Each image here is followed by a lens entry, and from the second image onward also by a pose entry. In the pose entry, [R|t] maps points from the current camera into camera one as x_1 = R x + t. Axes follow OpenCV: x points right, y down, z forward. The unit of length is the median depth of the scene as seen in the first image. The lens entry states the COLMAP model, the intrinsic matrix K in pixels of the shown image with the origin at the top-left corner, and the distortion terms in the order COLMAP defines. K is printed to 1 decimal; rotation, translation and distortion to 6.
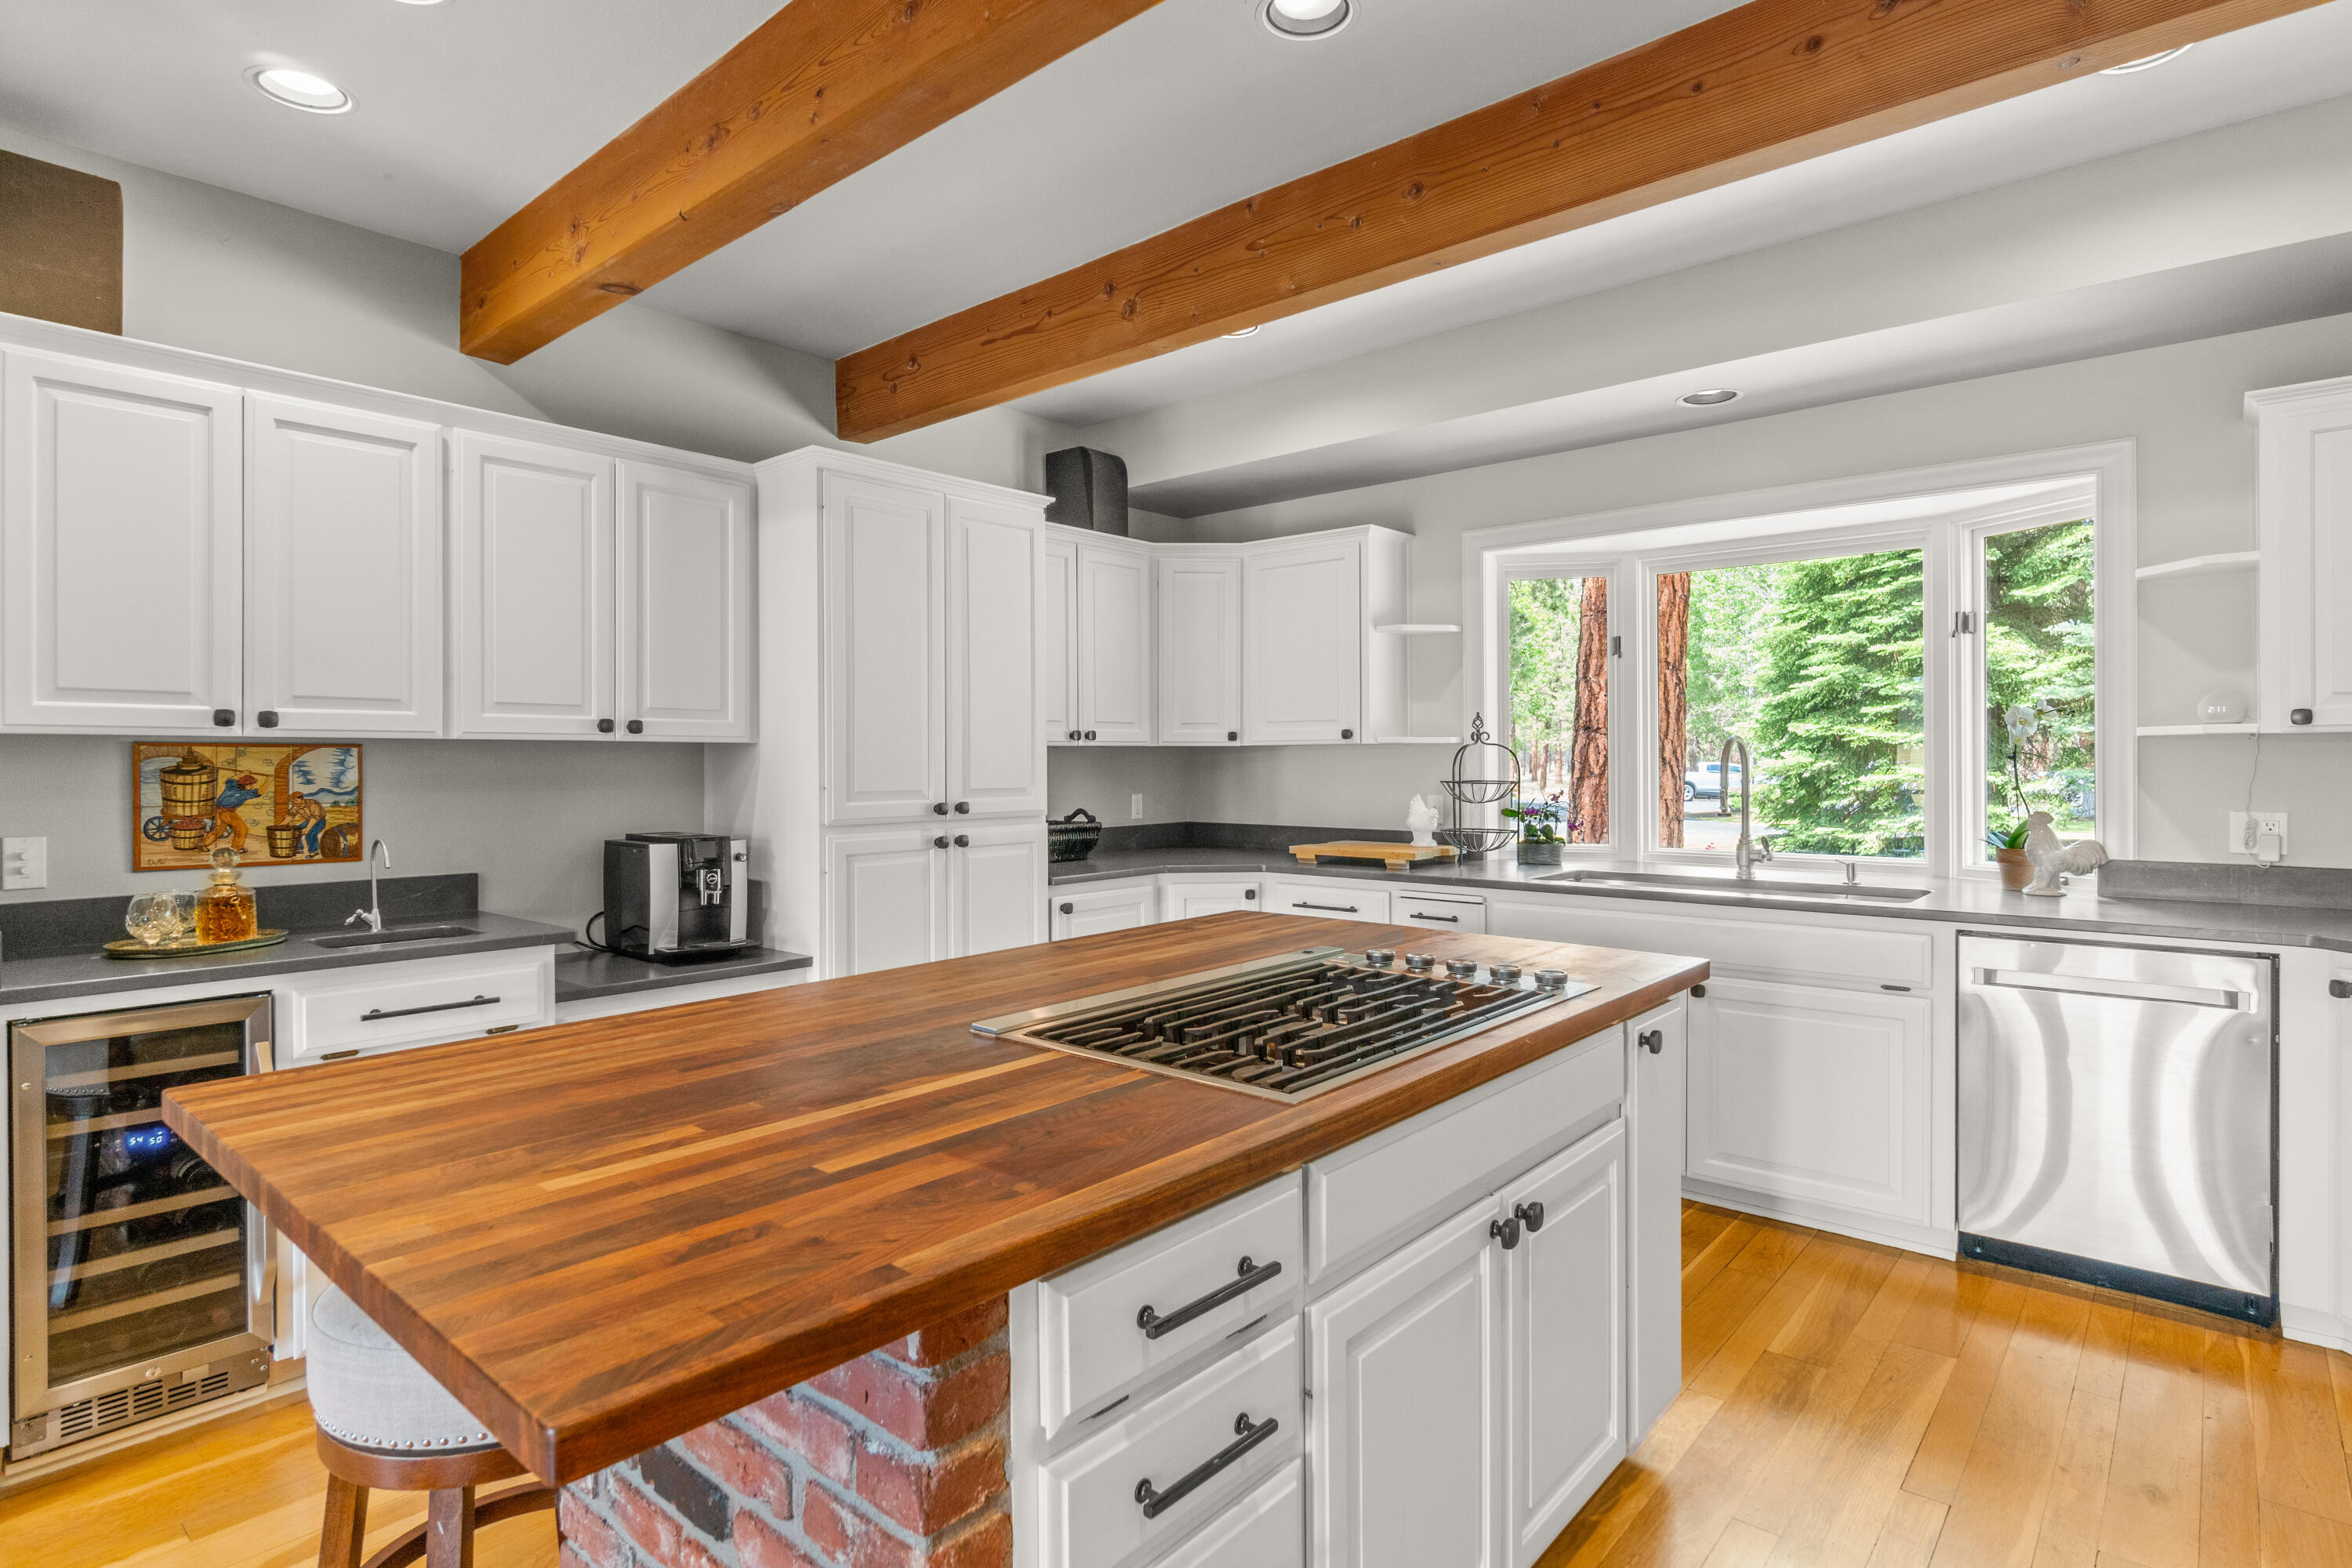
lens RADIAL K [[1206.4, 0, 1172.3], [0, 1206.4, 767.5], [0, 0, 1]] dist [-0.001904, 0.000078]
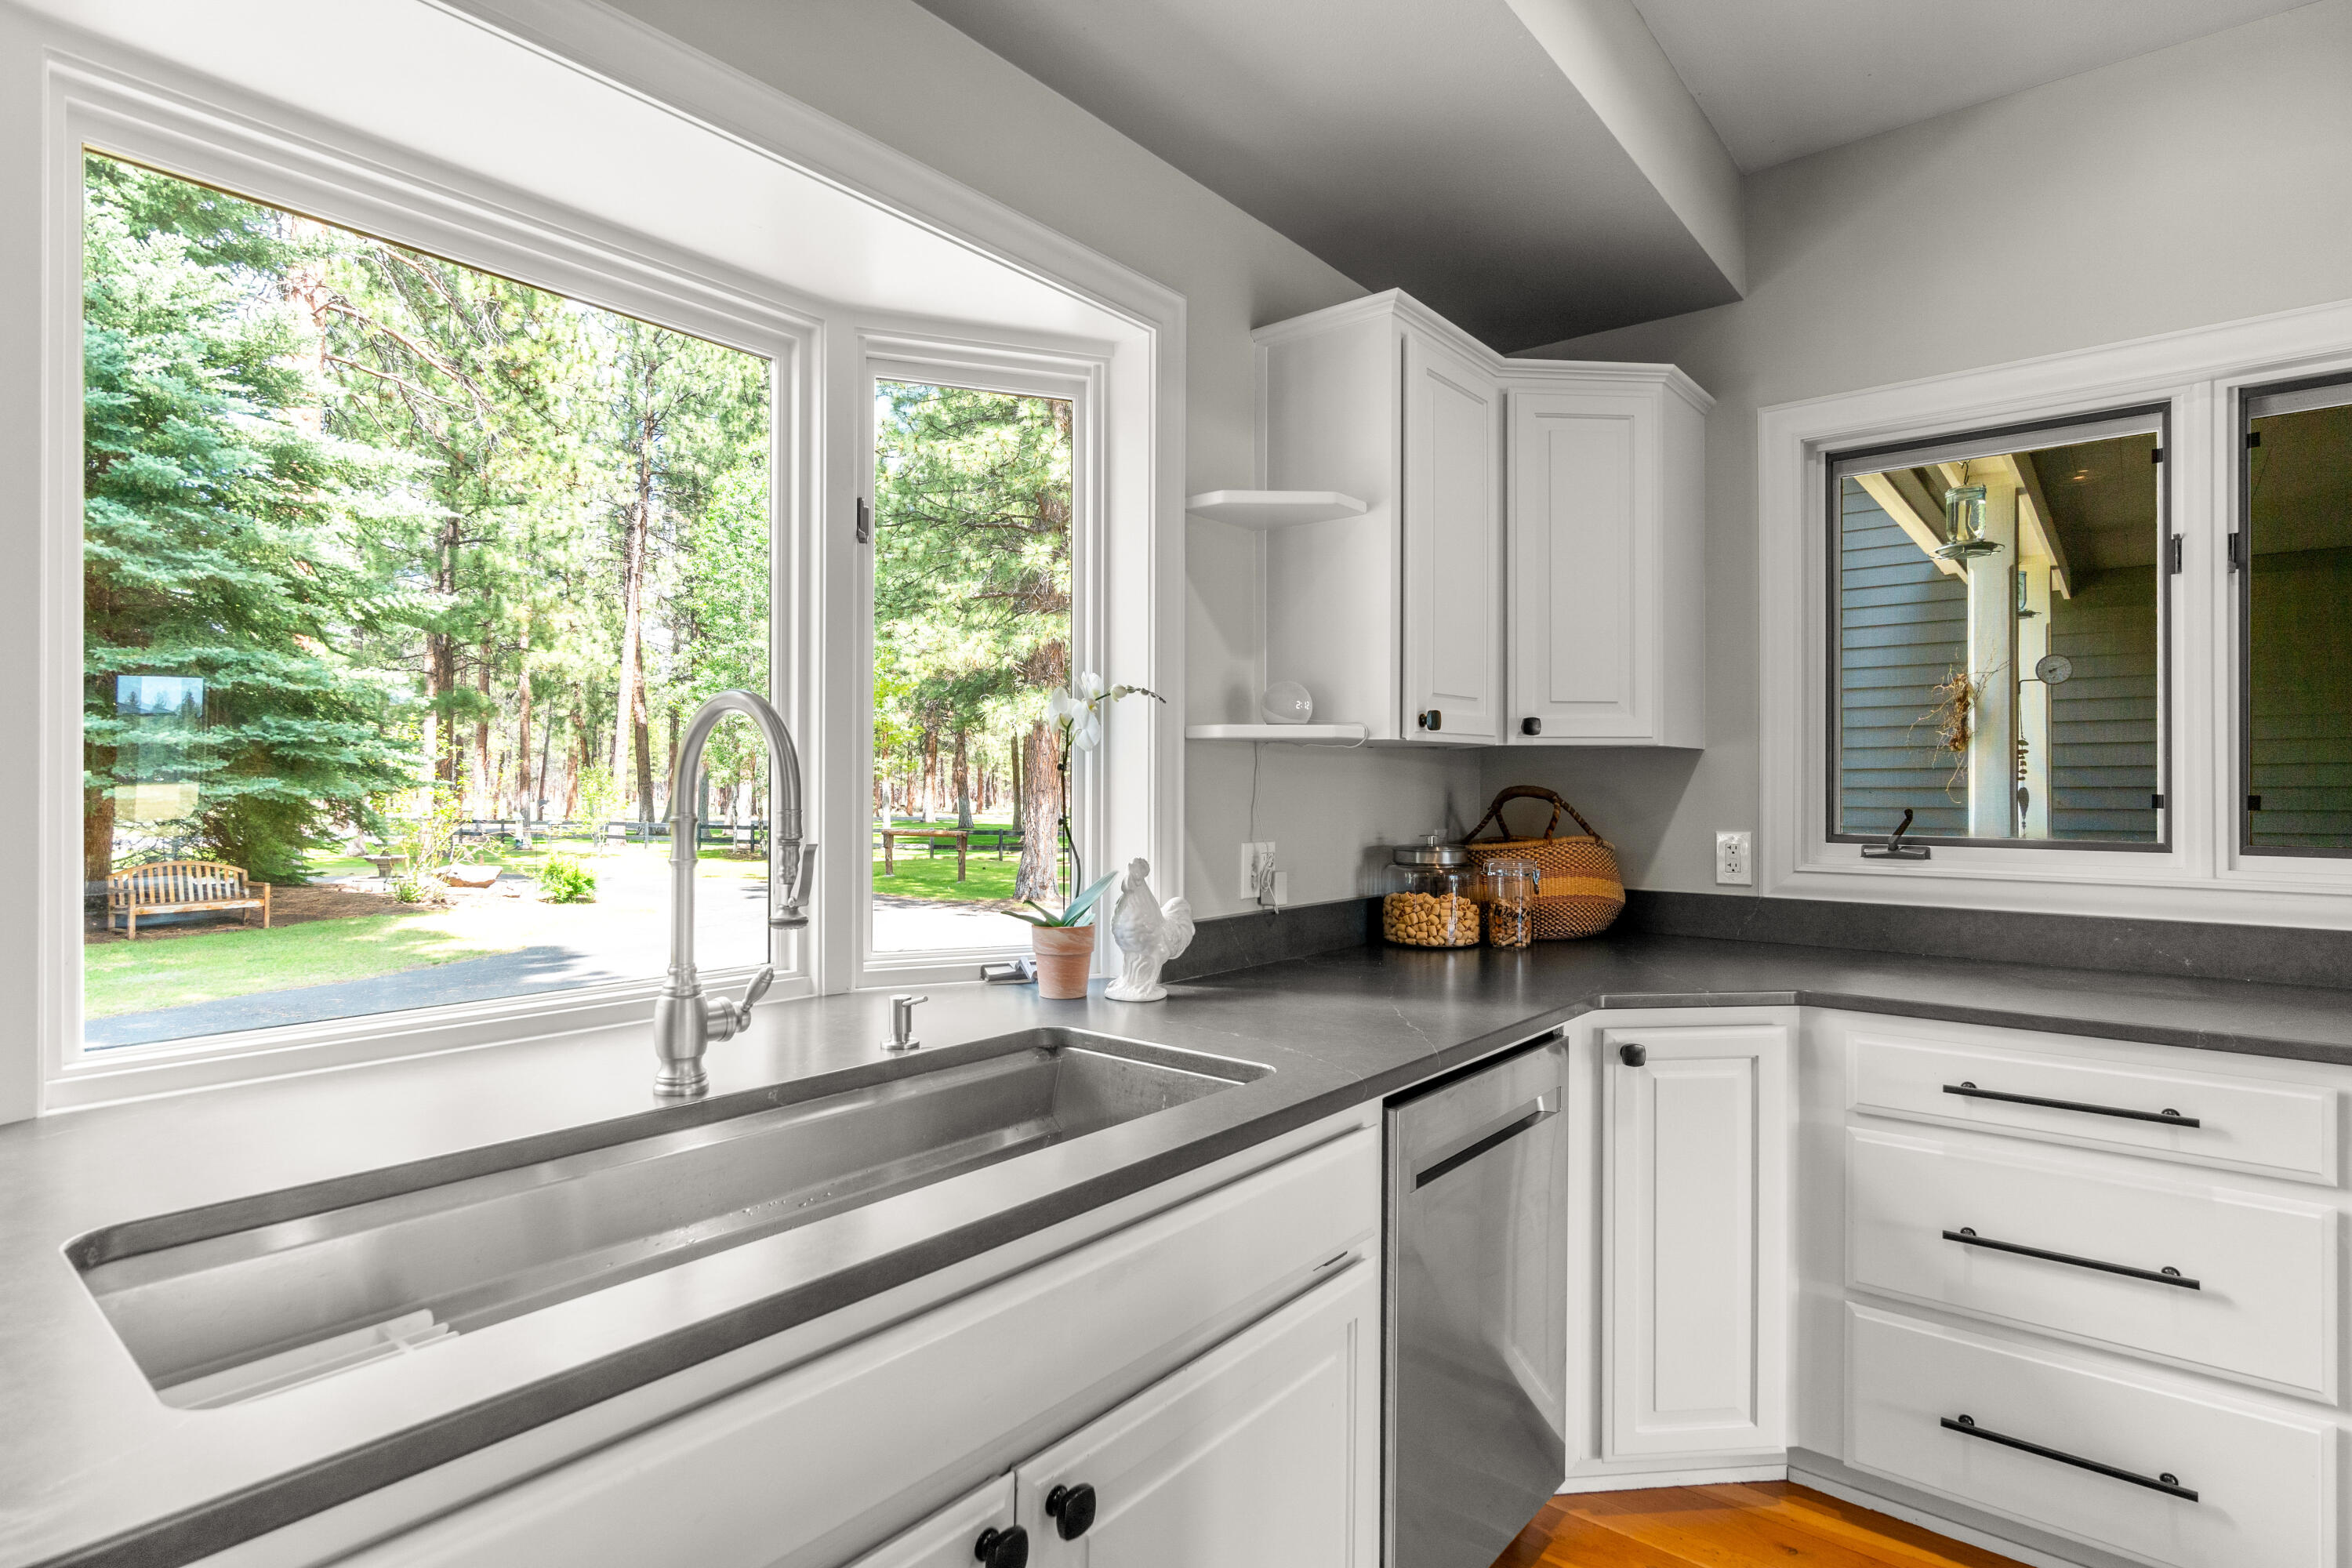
lens RADIAL K [[1184.1, 0, 1176.0], [0, 1184.1, 784.0], [0, 0, 1]] dist [-0.001392, -0.000176]
pose [[-0.020271, 0.006674, 0.999772, 0.154471], [0.003427, 0.999972, -0.006606, 0.004167], [-0.999789, 0.003292, -0.020293, 1.134978]]
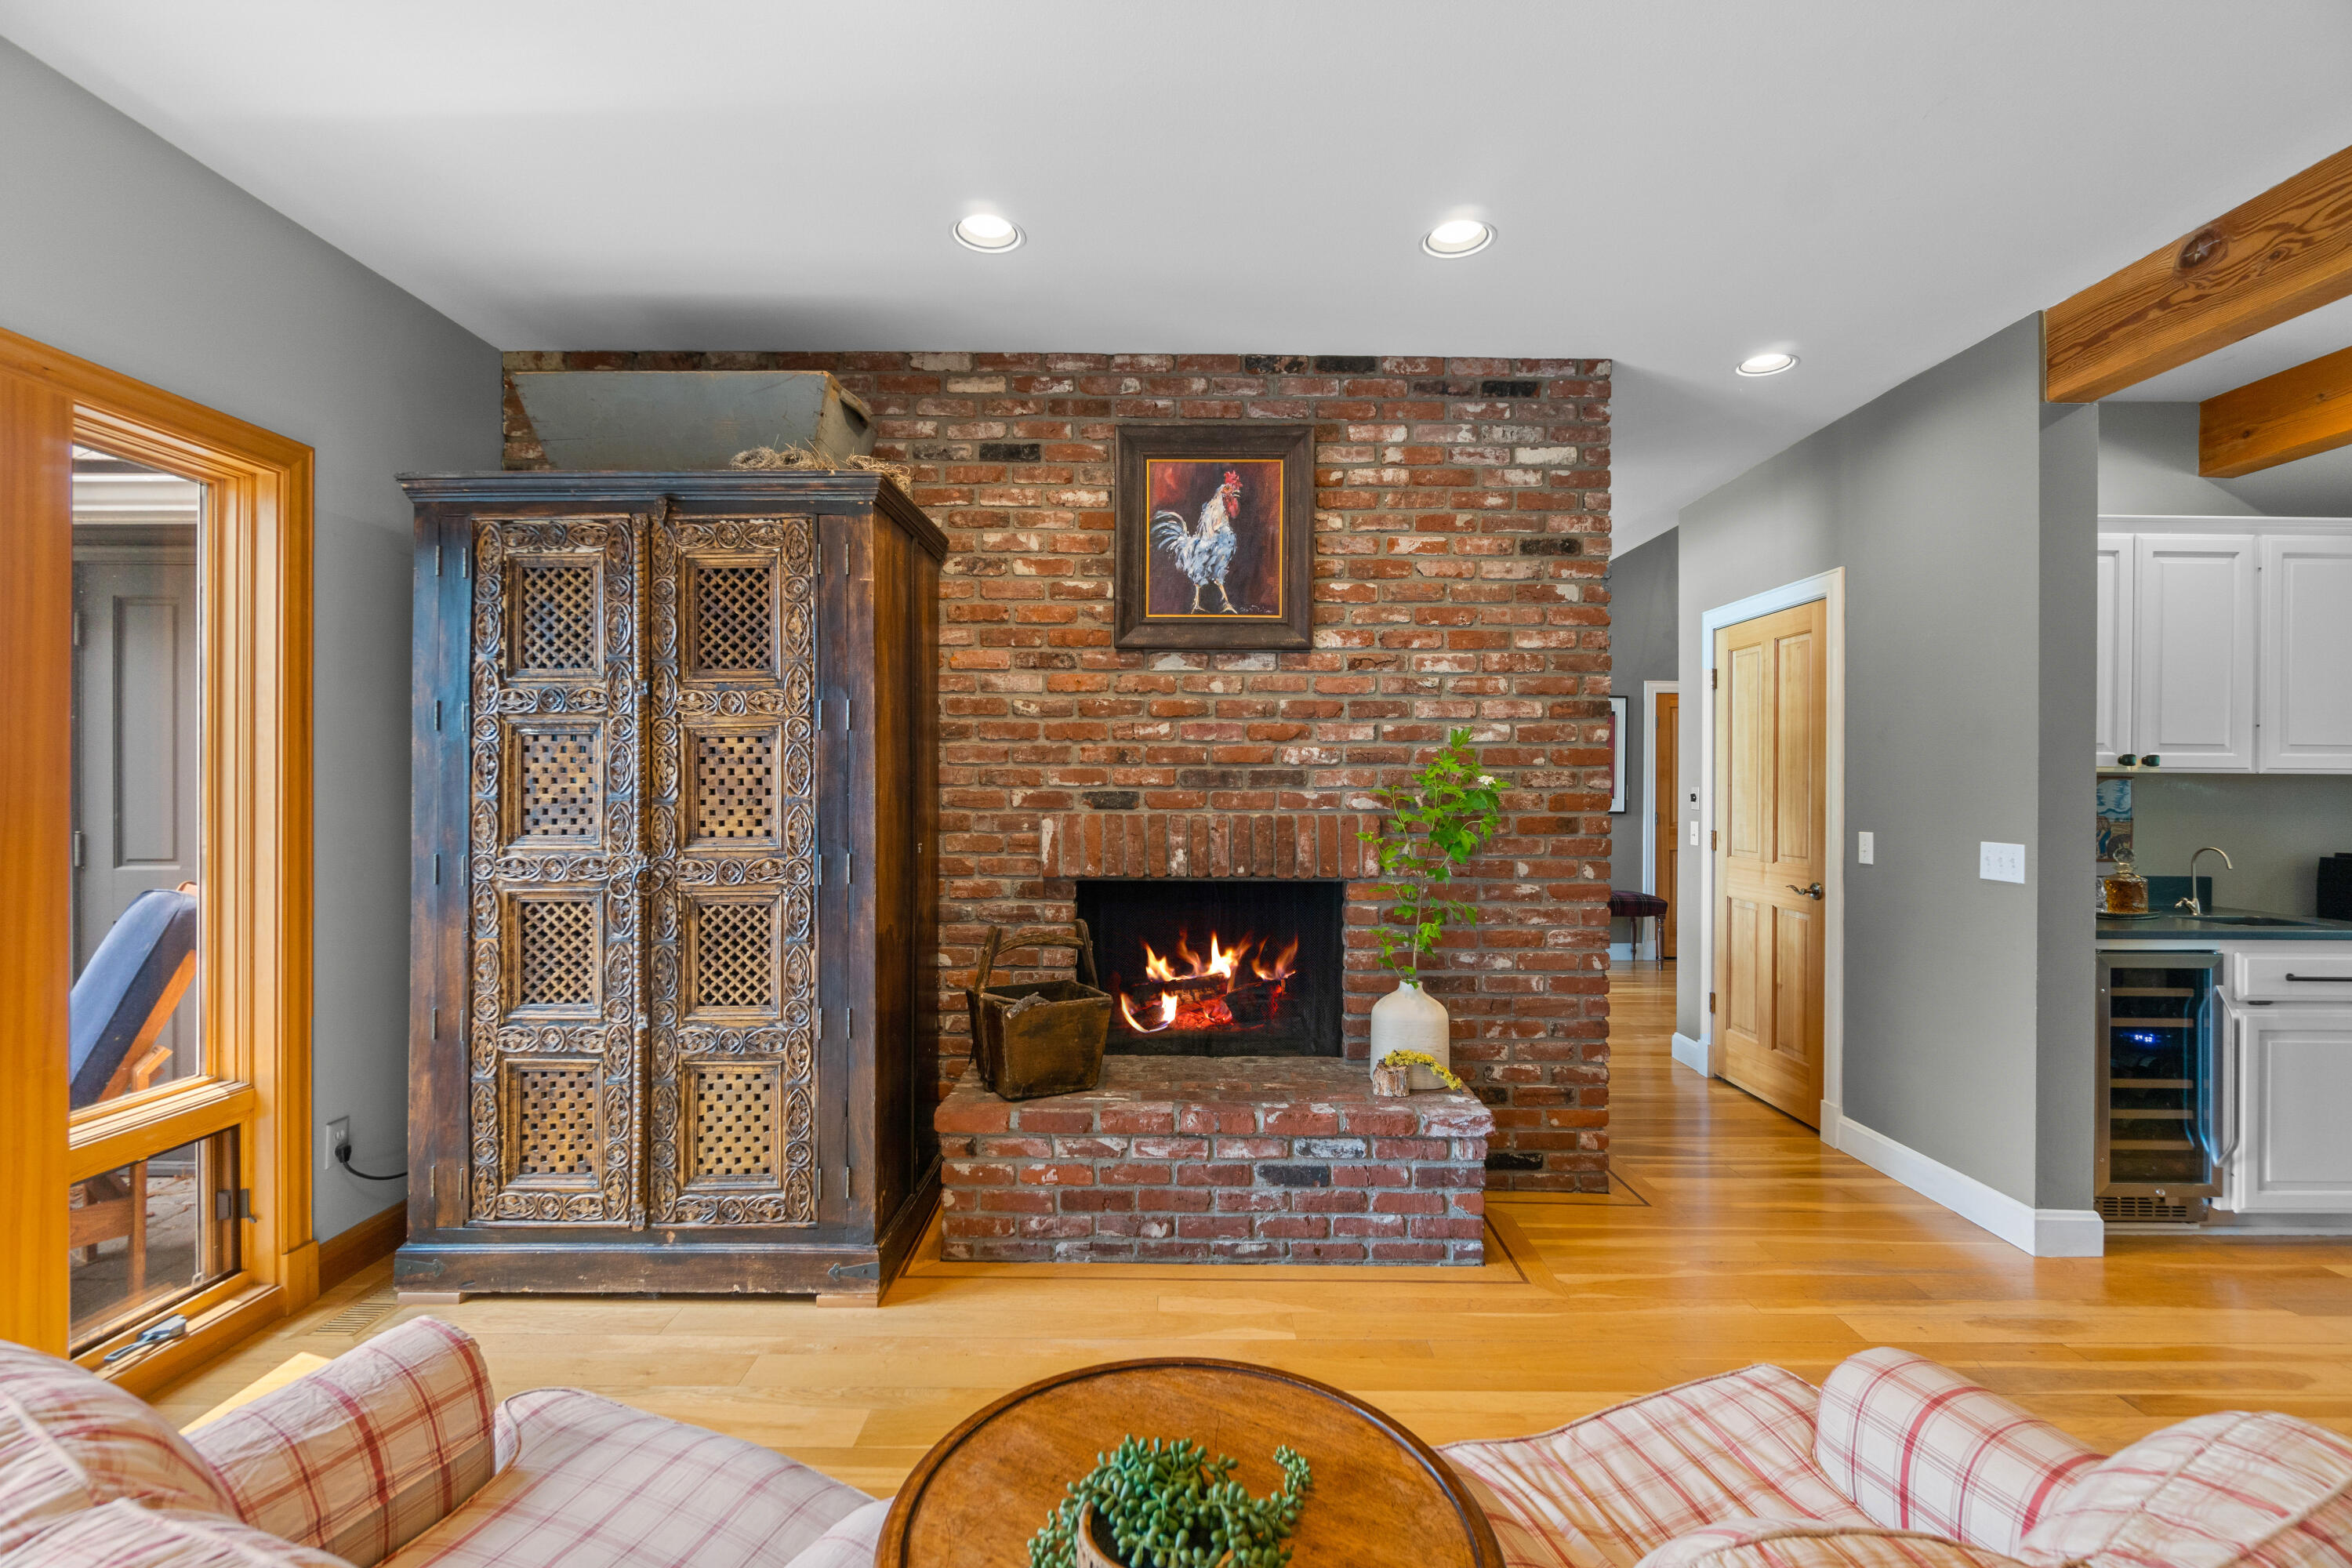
lens RADIAL K [[1004.8, 0, 1186.9], [0, 1004.8, 789.0], [0, 0, 1]] dist [-0.004160, -0.000101]
pose [[0.659273, 0.010567, -0.751829, -0.549150], [-0.010982, 0.999930, 0.004423, 0.000727], [0.751823, 0.005340, 0.659343, -0.588989]]
